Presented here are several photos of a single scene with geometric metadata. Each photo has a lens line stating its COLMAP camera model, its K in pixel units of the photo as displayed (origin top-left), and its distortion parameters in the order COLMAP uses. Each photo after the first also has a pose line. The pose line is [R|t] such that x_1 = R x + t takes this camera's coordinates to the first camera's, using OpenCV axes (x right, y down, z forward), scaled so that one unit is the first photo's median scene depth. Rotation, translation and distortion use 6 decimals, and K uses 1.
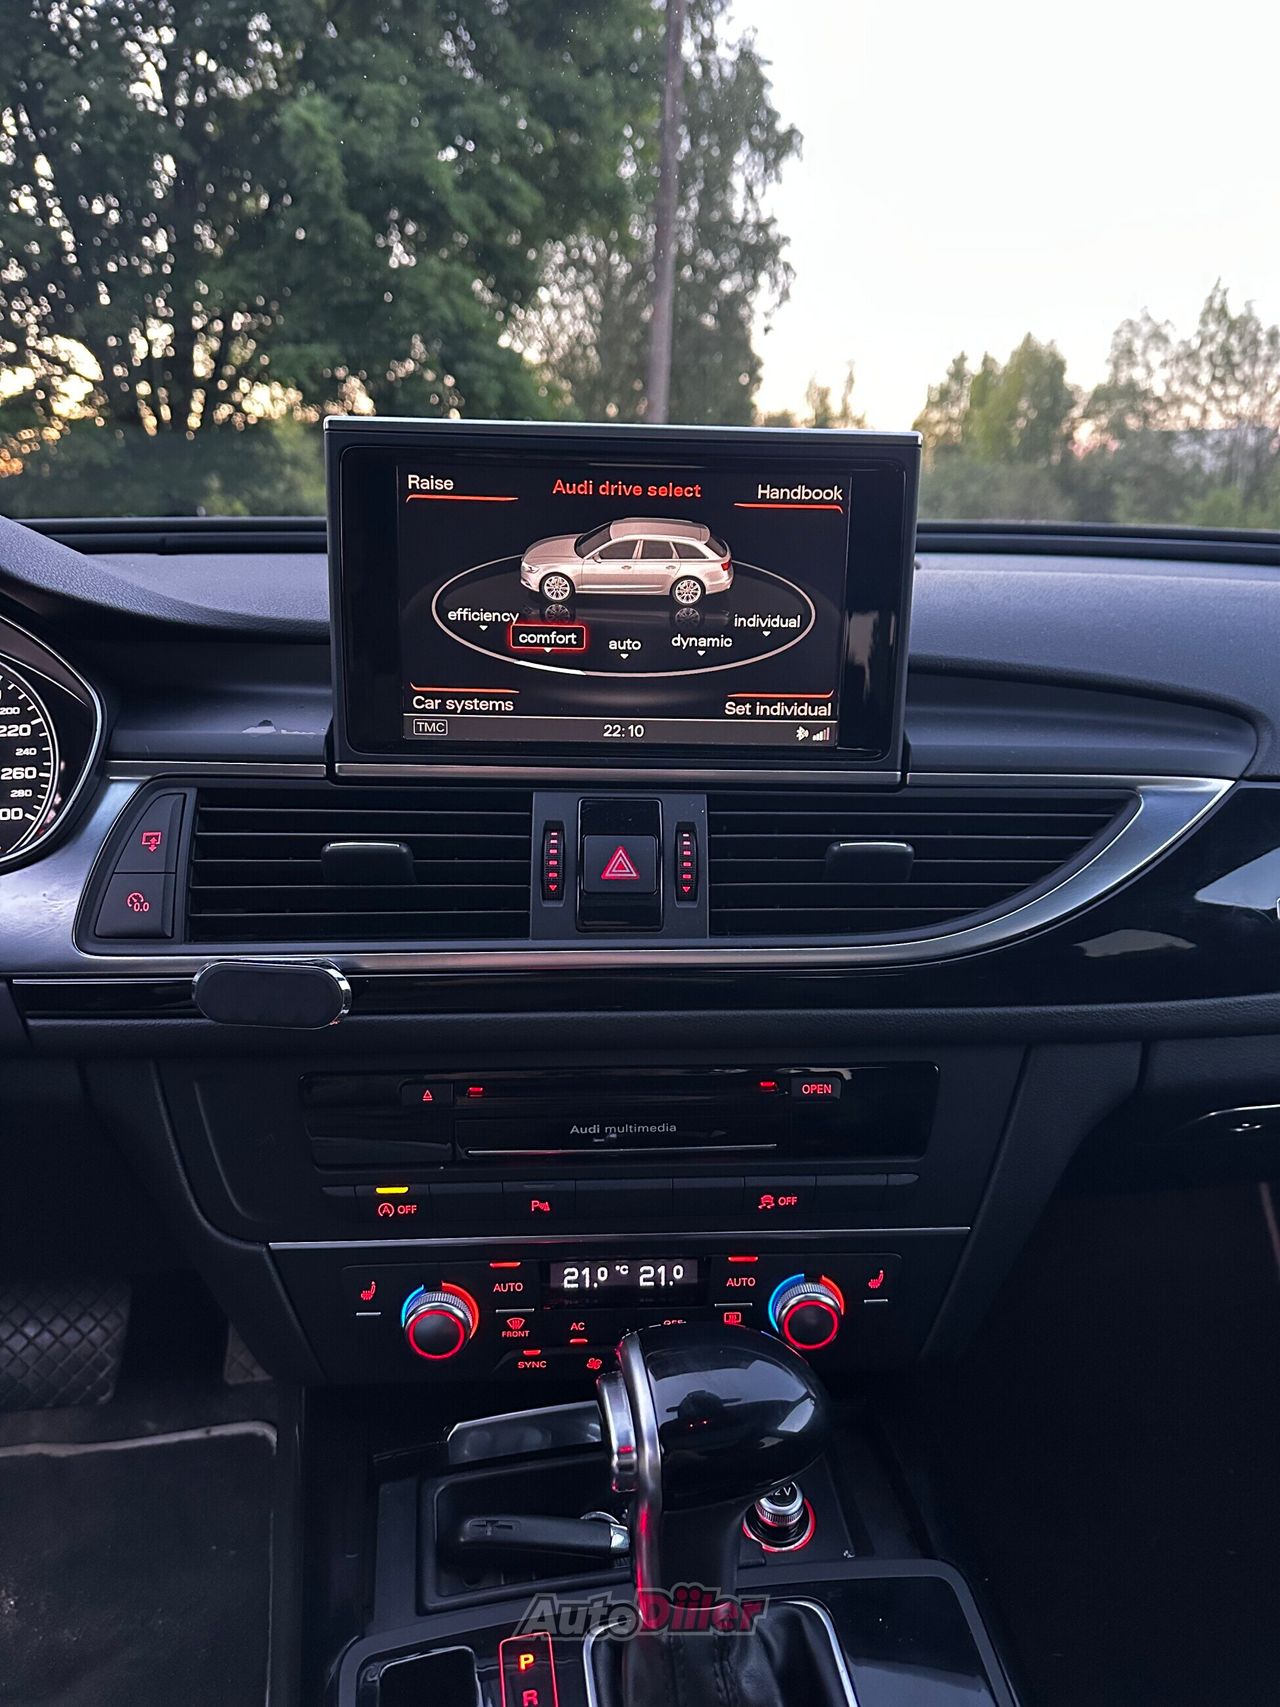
lens RADIAL K [[1194.9, 0, 640.0], [0, 1194.9, 853.5], [0, 0, 1]] dist [0.094253, -0.143318]
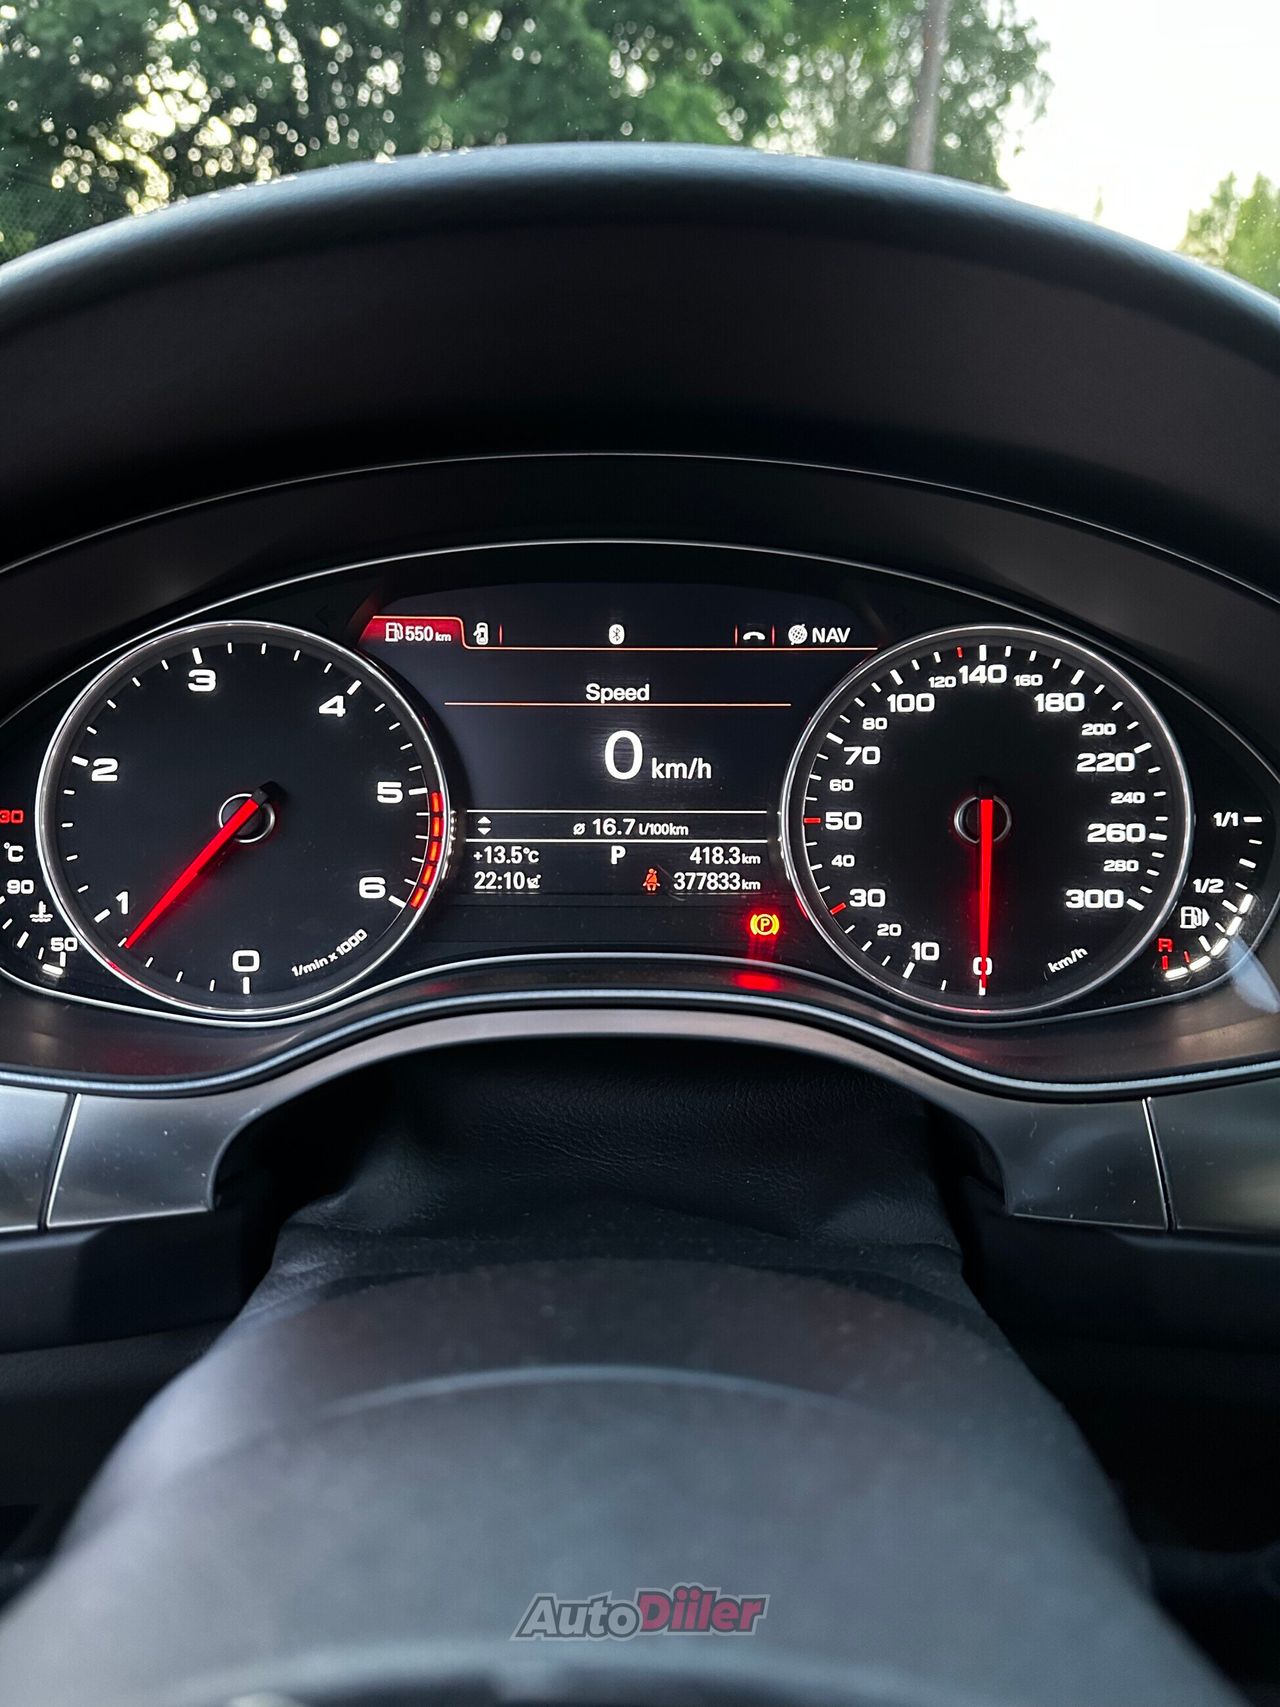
lens RADIAL K [[1216.5, 0, 629.5], [0, 1216.5, 858.9], [0, 0, 1]] dist [0.016688, -0.031770]
pose [[0.986620, 0.055859, -0.153172, -0.034060], [-0.038296, 0.992591, 0.115308, -0.005936], [0.158478, -0.107900, 0.981449, 0.017715]]
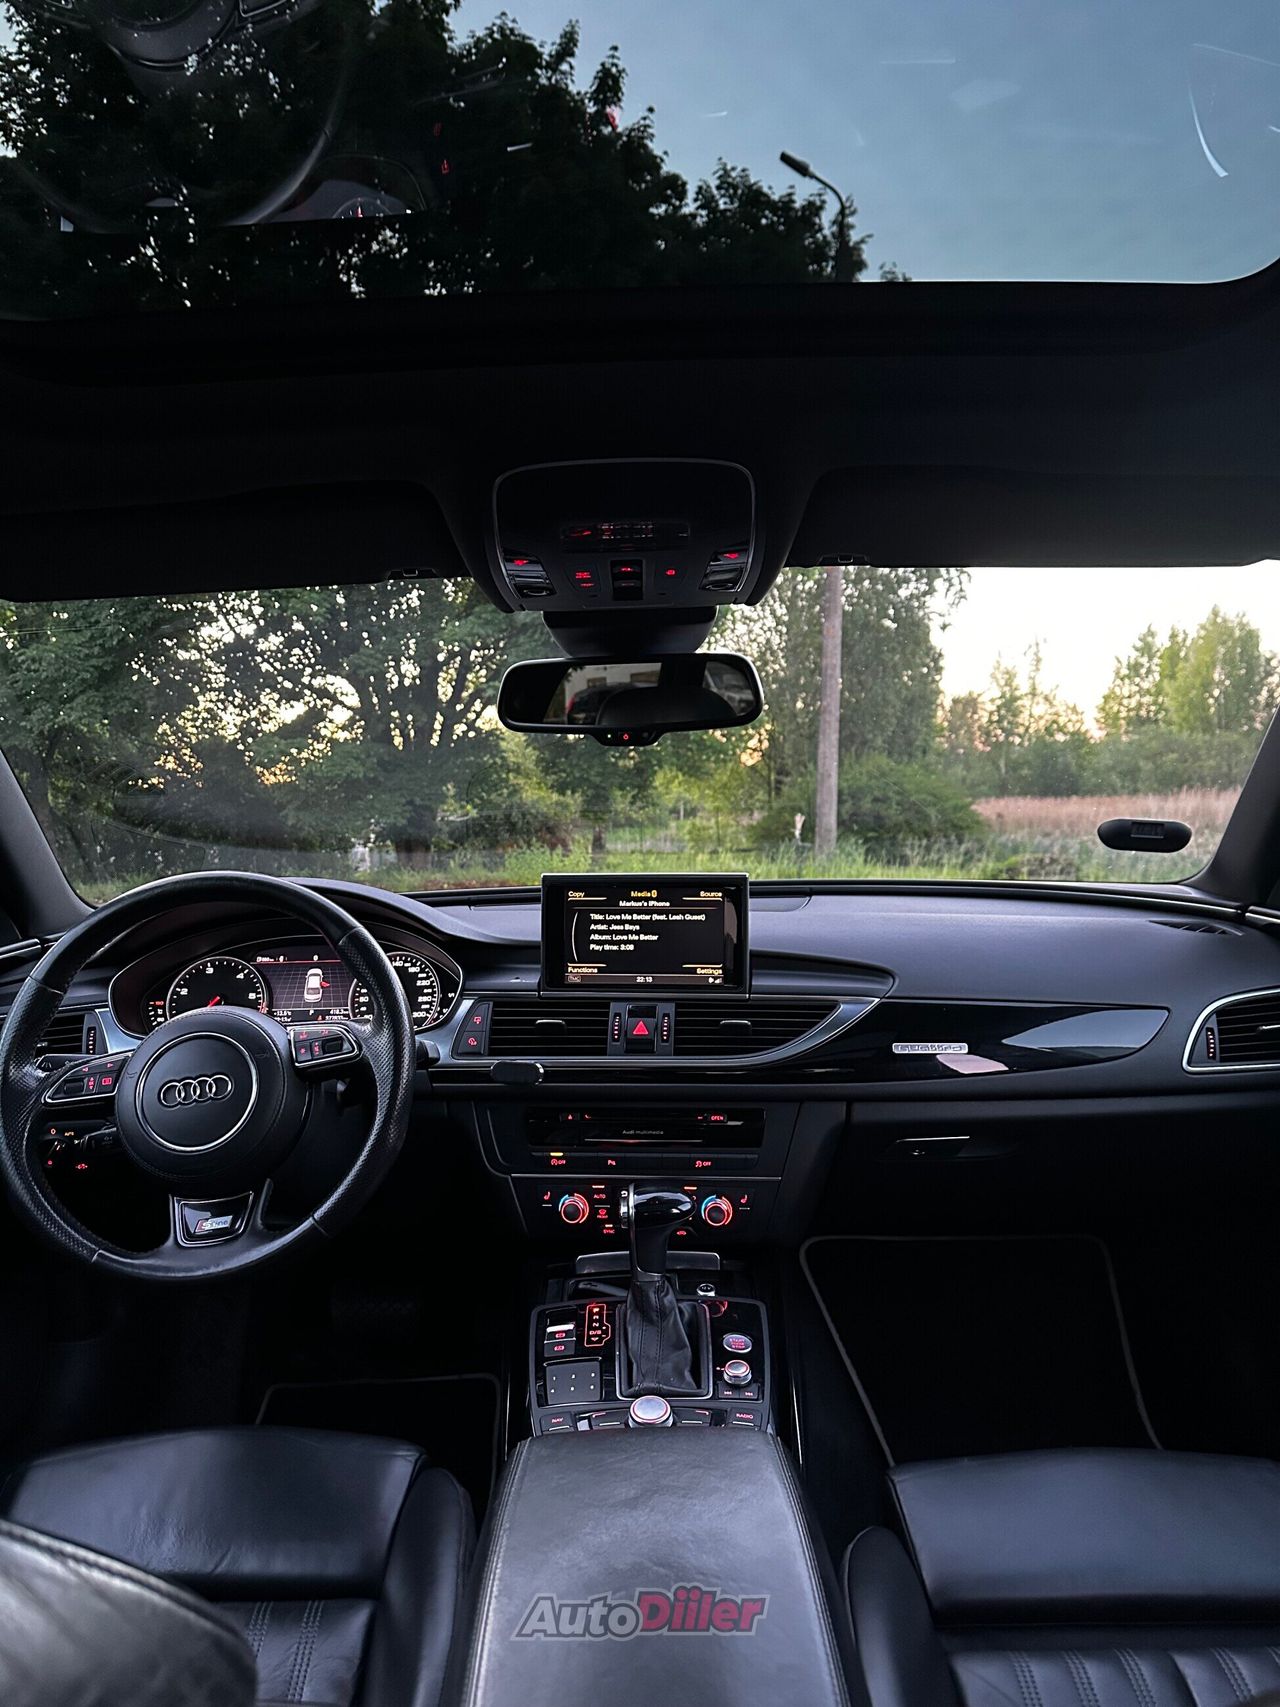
lens RADIAL K [[1194.9, 0, 640.0], [0, 1194.9, 853.5], [0, 0, 1]] dist [0.094253, -0.143318]
pose [[0.986423, -0.024403, -0.162400, 0.019633], [-0.012294, 0.975151, -0.221202, 0.010133], [0.163762, 0.220195, 0.961611, -0.077319]]
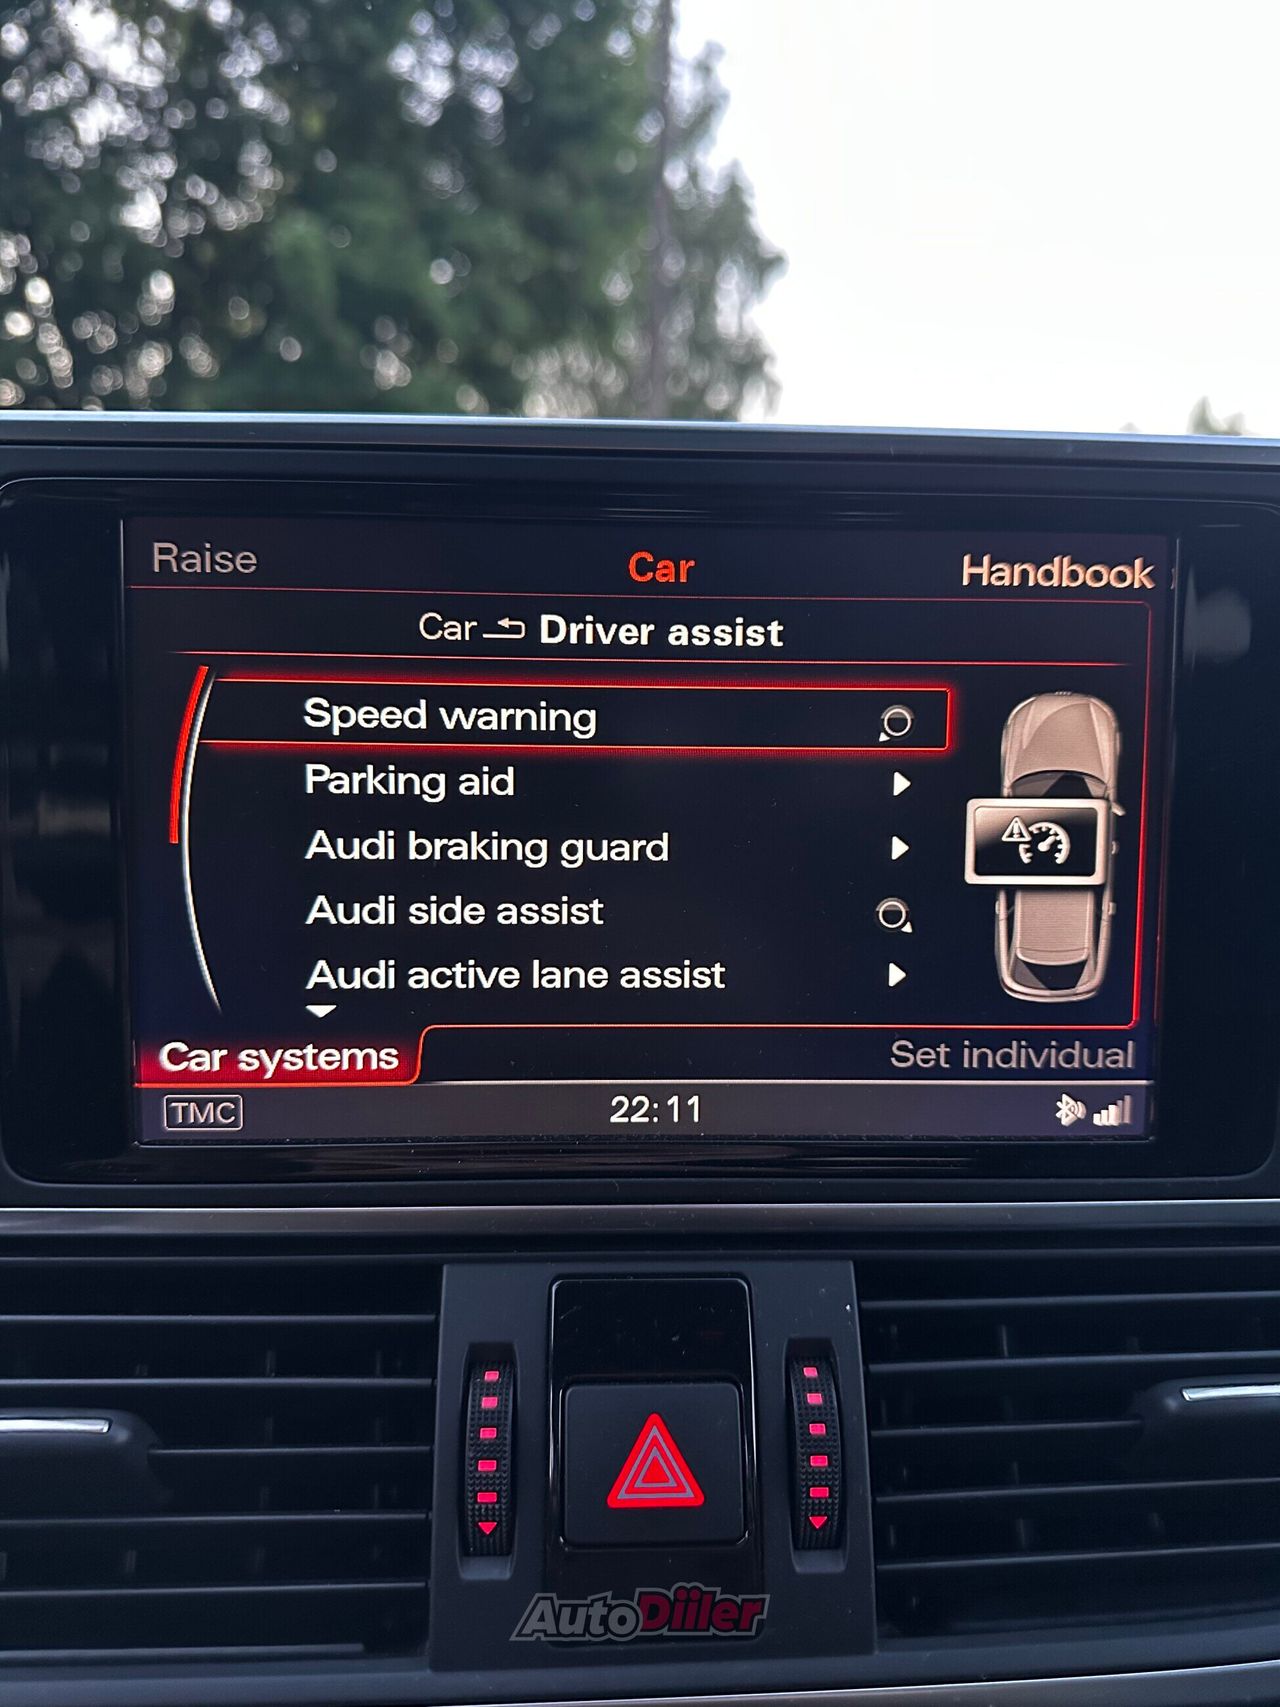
lens RADIAL K [[1266.8, 0, 634.3], [0, 1266.8, 799.6], [0, 0, 1]] dist [-0.050826, -0.009526]
pose [[0.999951, -0.009894, 0.000508, -0.000955], [0.009877, 0.991593, -0.129018, -0.007161], [0.000773, 0.129016, 0.991642, 0.024913]]
